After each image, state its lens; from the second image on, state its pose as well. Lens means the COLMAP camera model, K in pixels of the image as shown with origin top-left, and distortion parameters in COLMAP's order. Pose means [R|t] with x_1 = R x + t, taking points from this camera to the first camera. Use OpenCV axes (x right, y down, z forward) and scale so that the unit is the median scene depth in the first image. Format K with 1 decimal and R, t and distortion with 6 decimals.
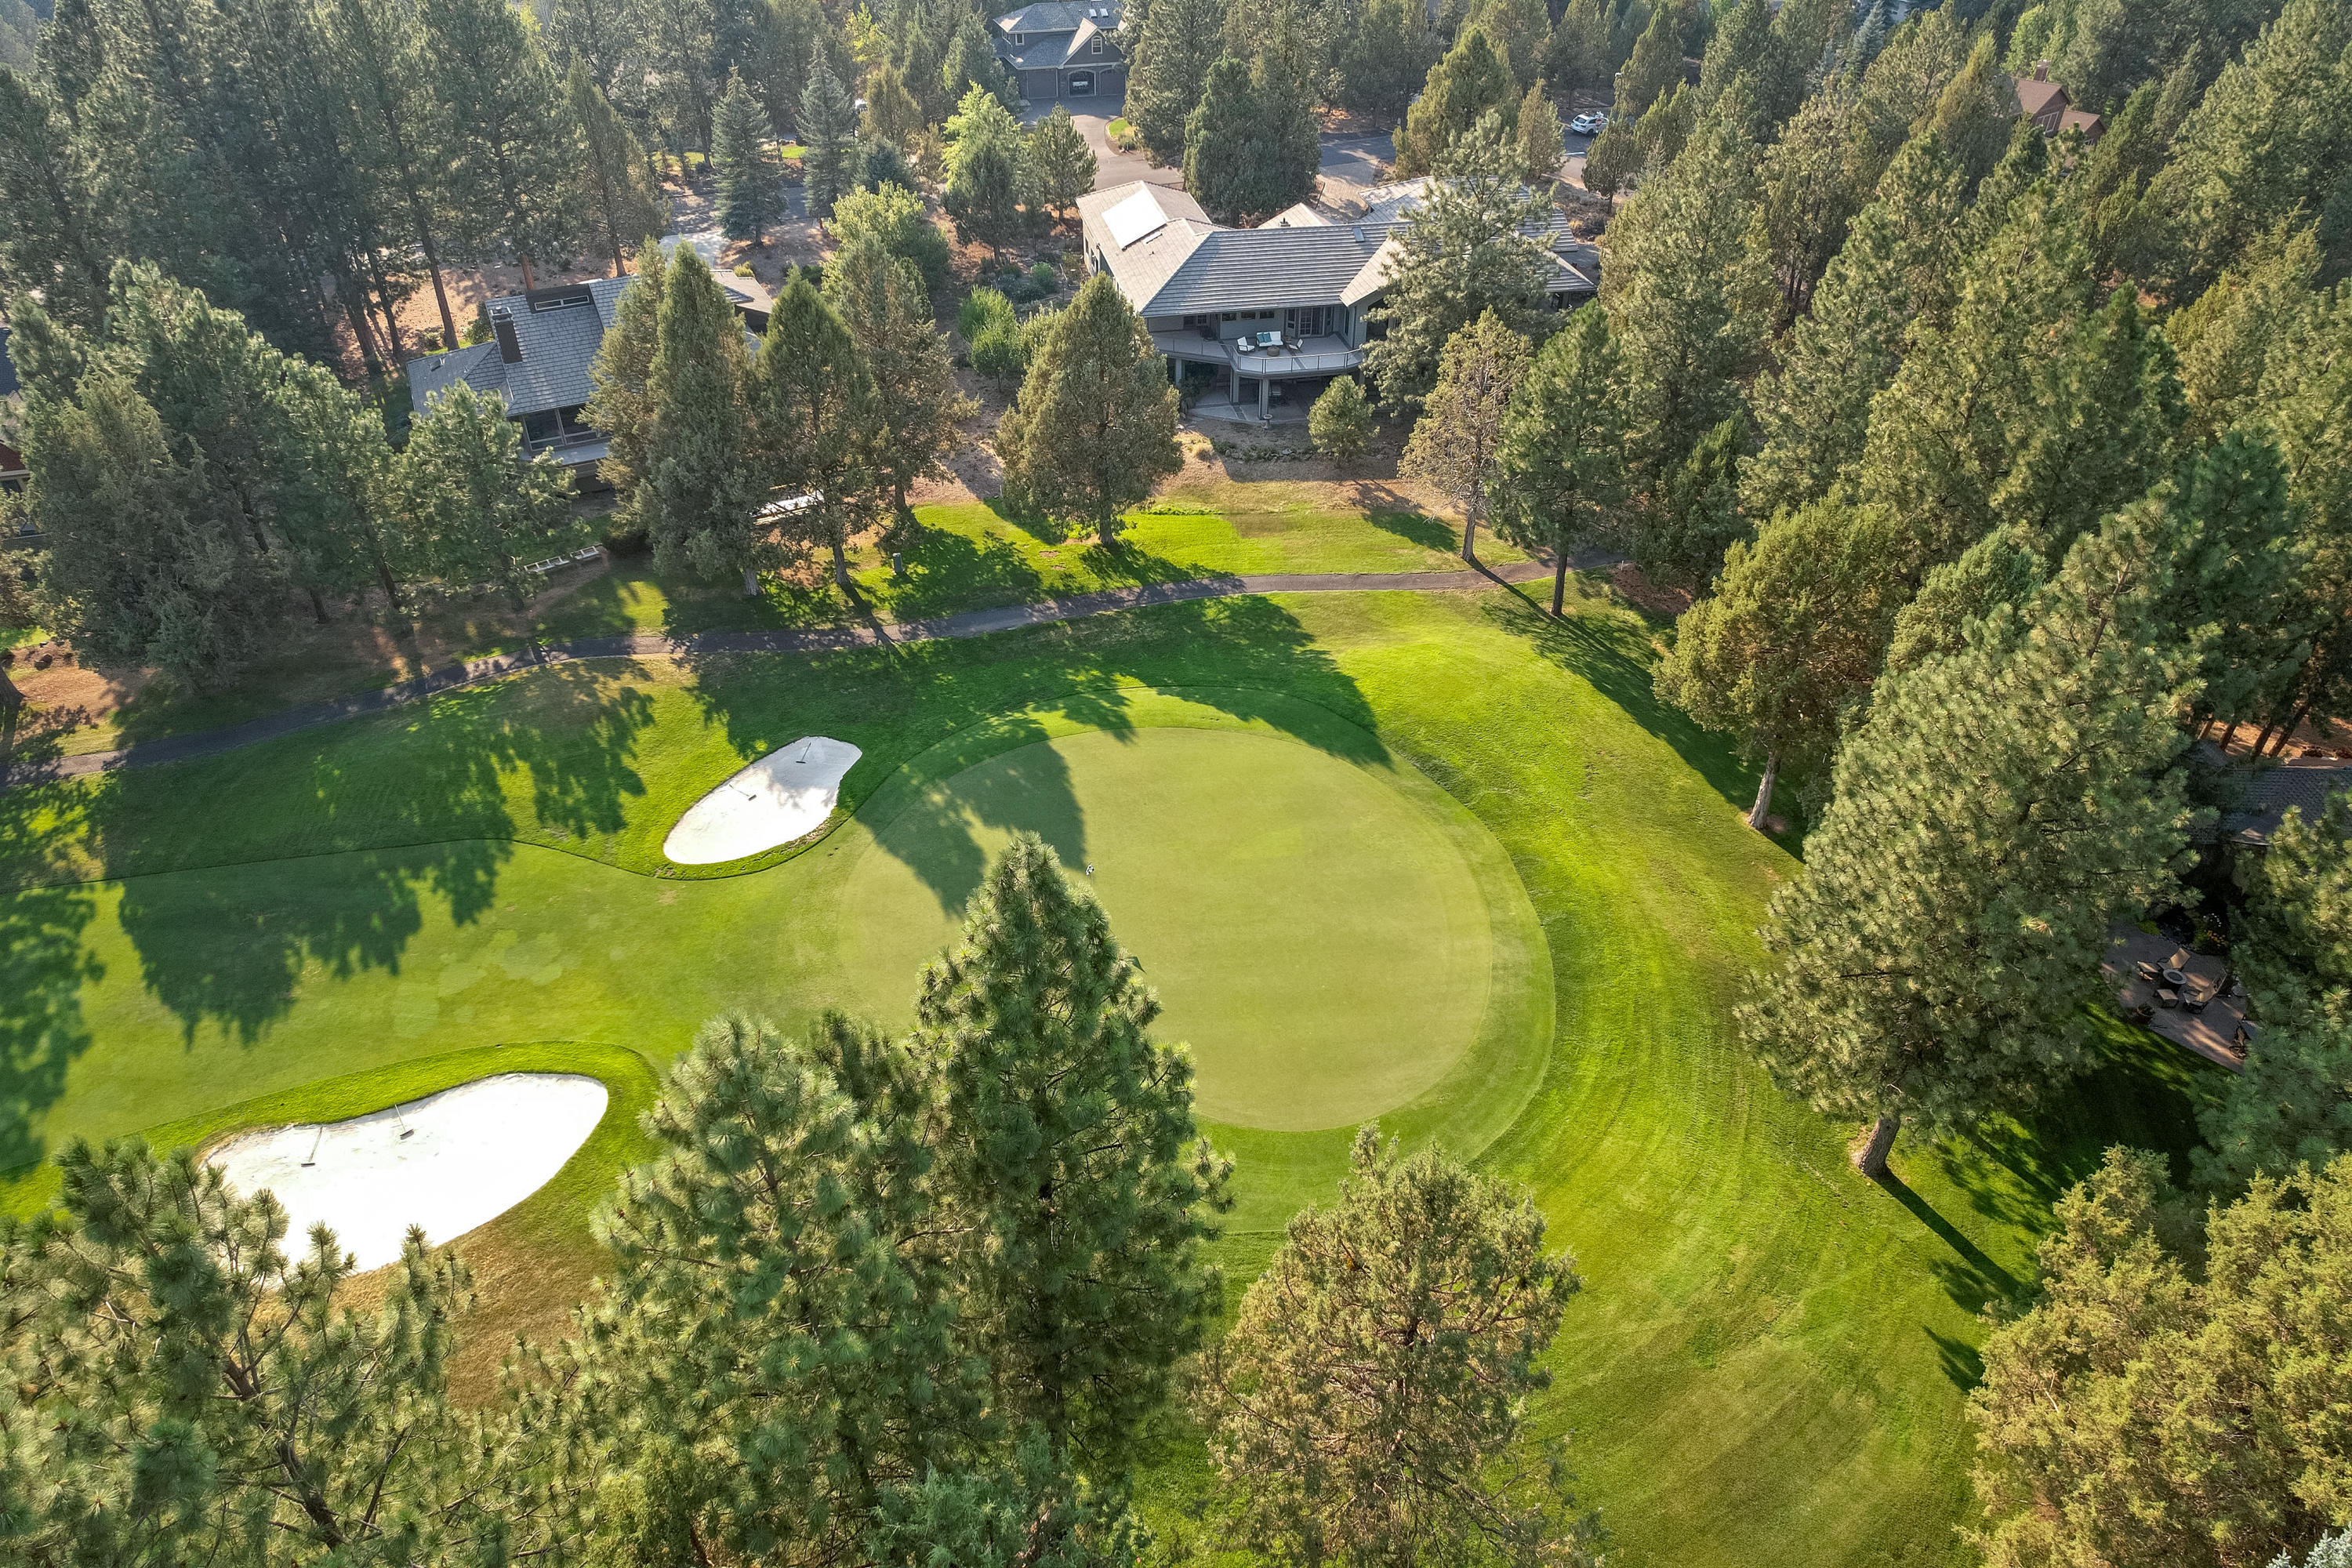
lens RADIAL K [[1469.2, 0, 1164.8], [0, 1469.2, 780.3], [0, 0, 1]] dist [-0.056767, 0.044464]
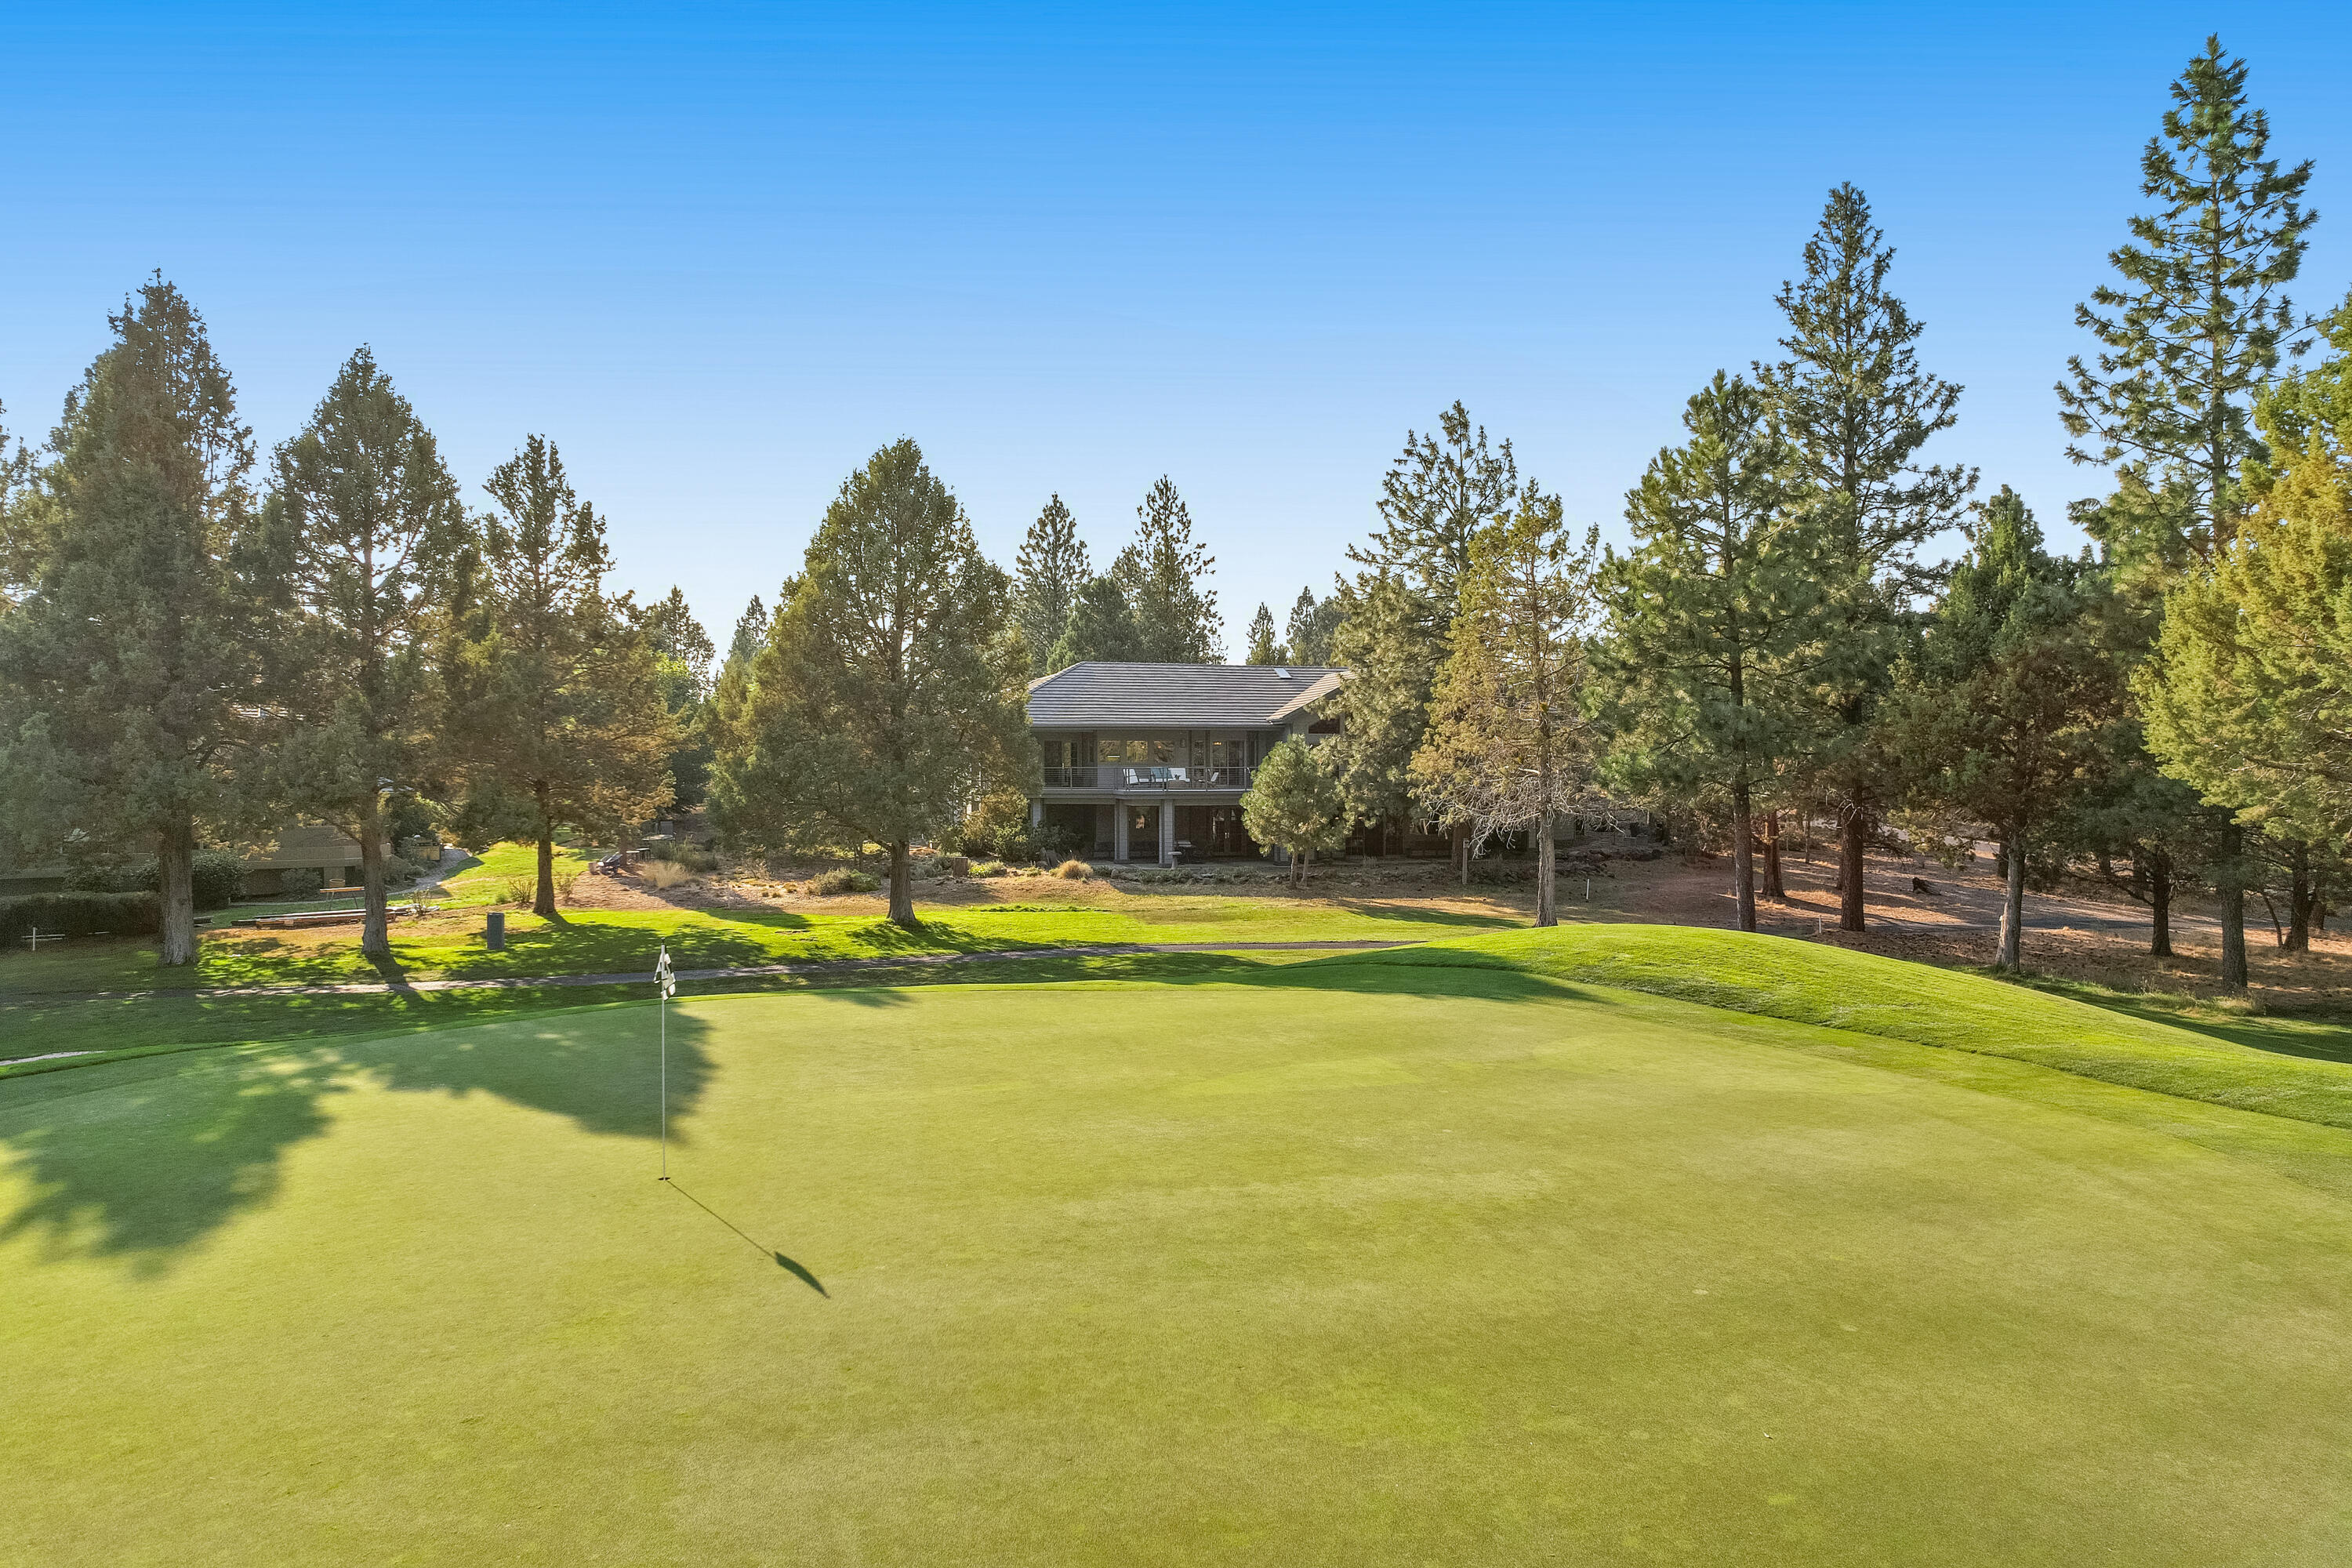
lens RADIAL K [[1469.2, 0, 1164.8], [0, 1469.2, 780.3], [0, 0, 1]] dist [-0.056767, 0.044464]
pose [[0.996226, -0.003128, 0.086741, 0.010767], [0.055124, 0.794736, -0.604447, 0.128588], [-0.067045, 0.606947, 0.791909, 0.510825]]
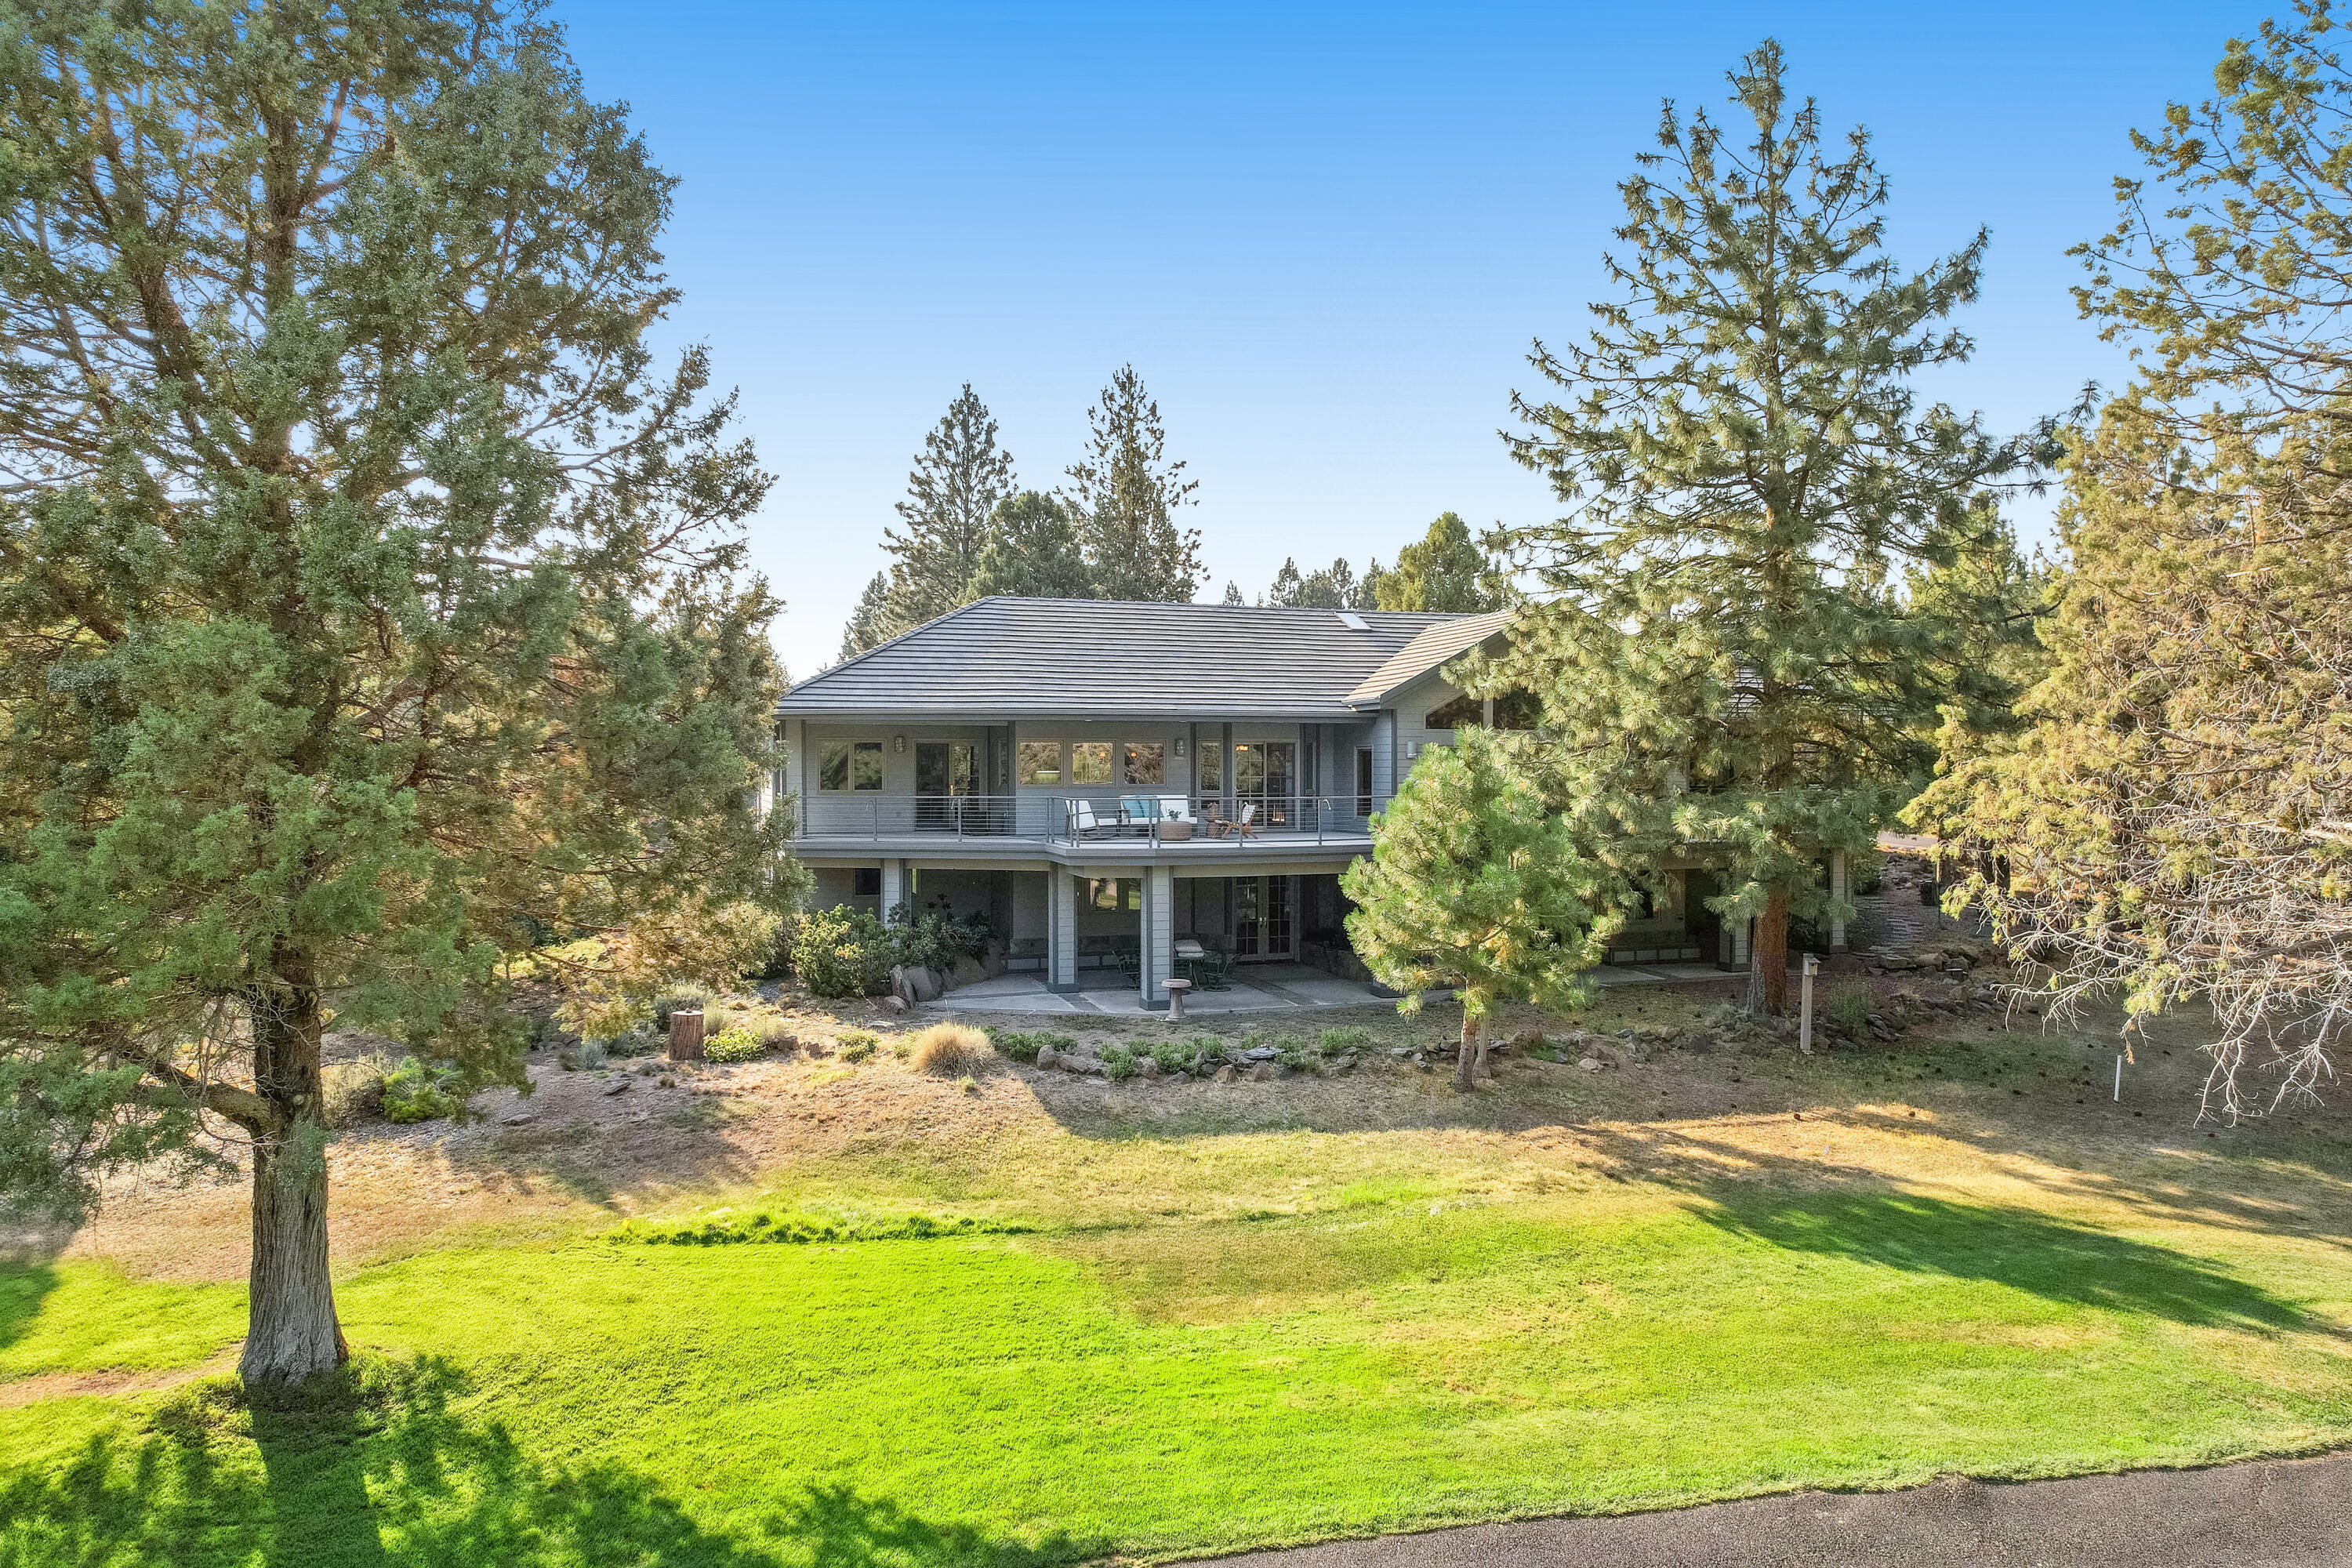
lens RADIAL K [[1469.2, 0, 1164.8], [0, 1469.2, 780.3], [0, 0, 1]] dist [-0.056767, 0.044464]
pose [[0.992241, -0.003938, 0.124267, 0.033432], [0.078815, 0.792938, -0.604184, -0.109687], [-0.096157, 0.609290, 0.787096, 0.806950]]
